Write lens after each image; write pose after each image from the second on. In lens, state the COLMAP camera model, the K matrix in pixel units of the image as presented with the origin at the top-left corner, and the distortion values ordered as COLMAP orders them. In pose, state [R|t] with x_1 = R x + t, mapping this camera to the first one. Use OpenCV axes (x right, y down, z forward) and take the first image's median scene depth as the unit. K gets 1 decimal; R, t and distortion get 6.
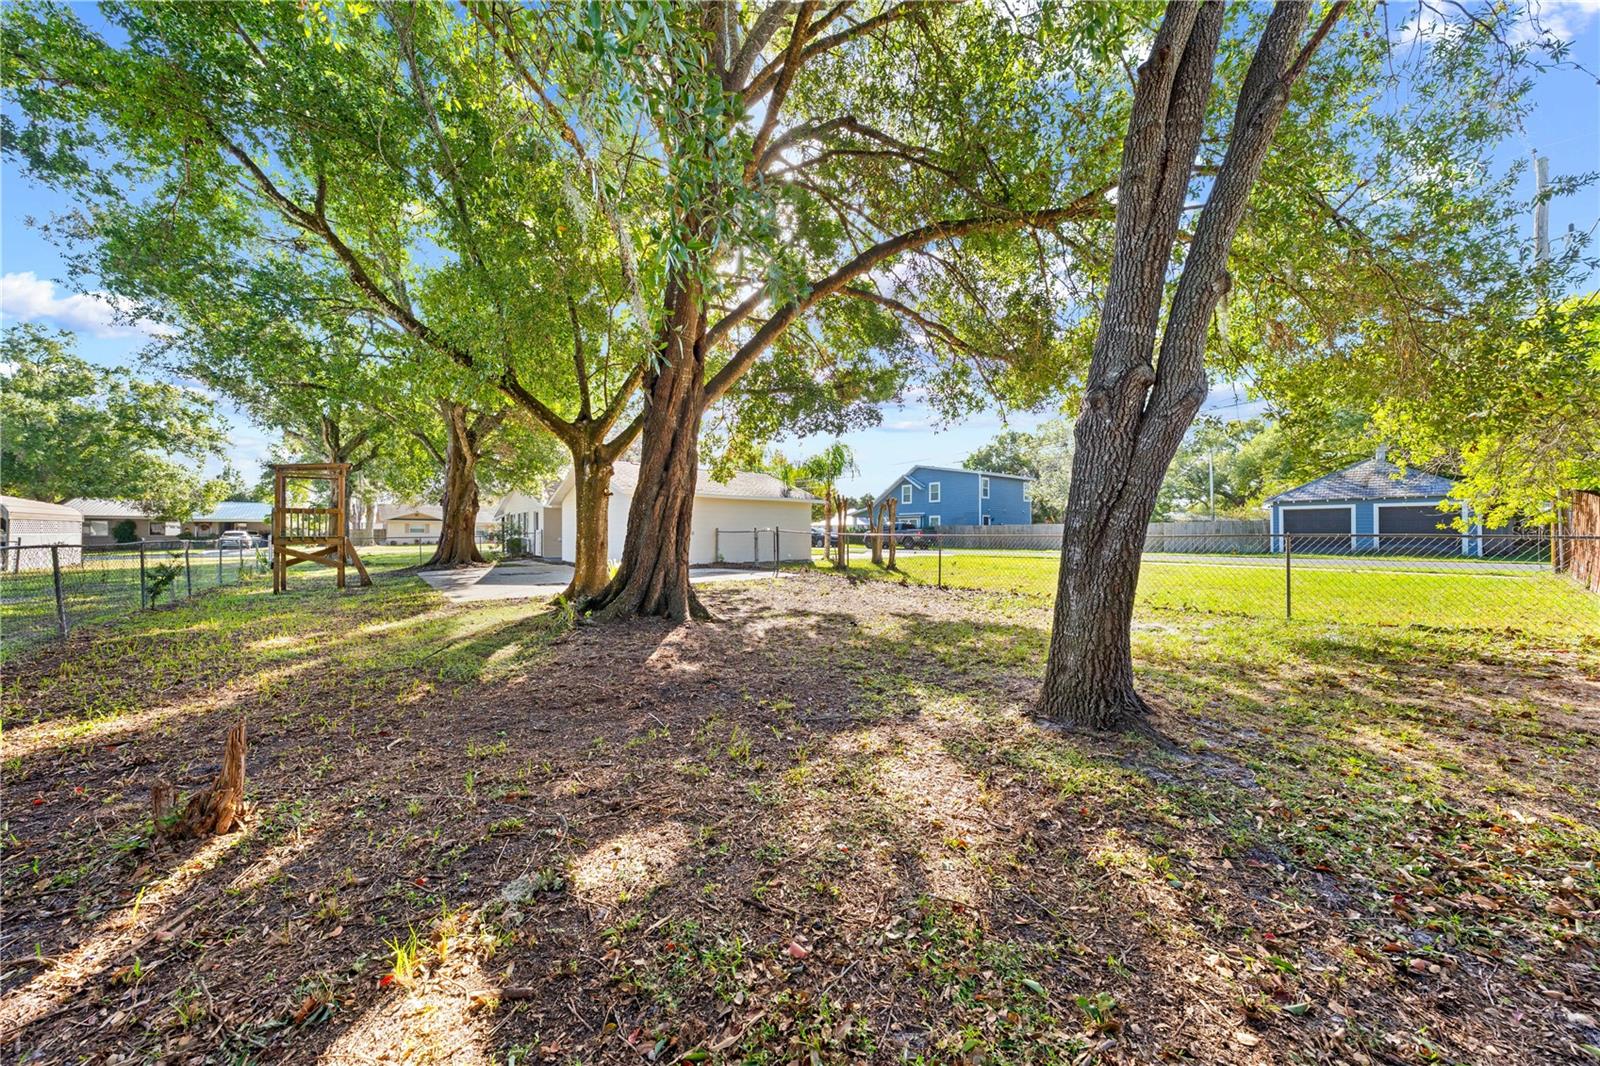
lens RADIAL K [[540.7, 0, 804.5], [0, 540.7, 537.0], [0, 0, 1]] dist [-0.002400, 0.000673]
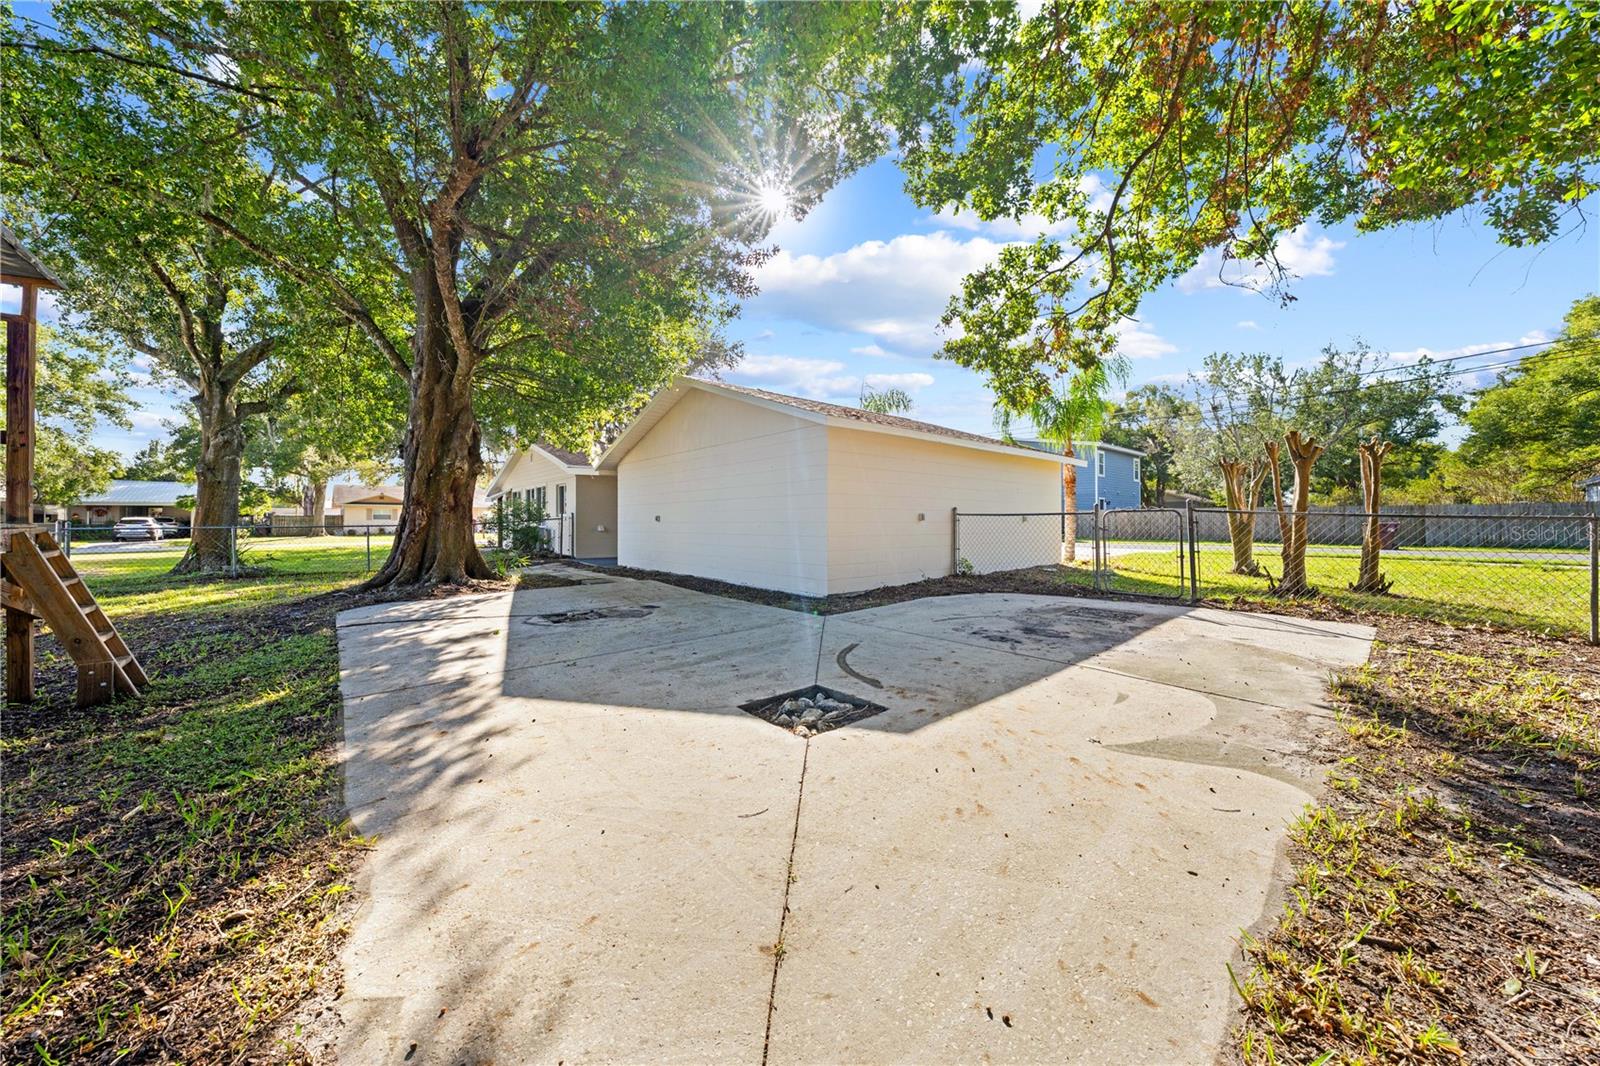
lens RADIAL K [[540.7, 0, 795.4], [0, 540.7, 524.0], [0, 0, 1]] dist [-0.002400, 0.000673]
pose [[0.999736, -0.001003, 0.022972, -0.149344], [0.001021, 0.999999, -0.000760, -0.000359], [-0.022971, 0.000783, 0.999736, 0.229129]]
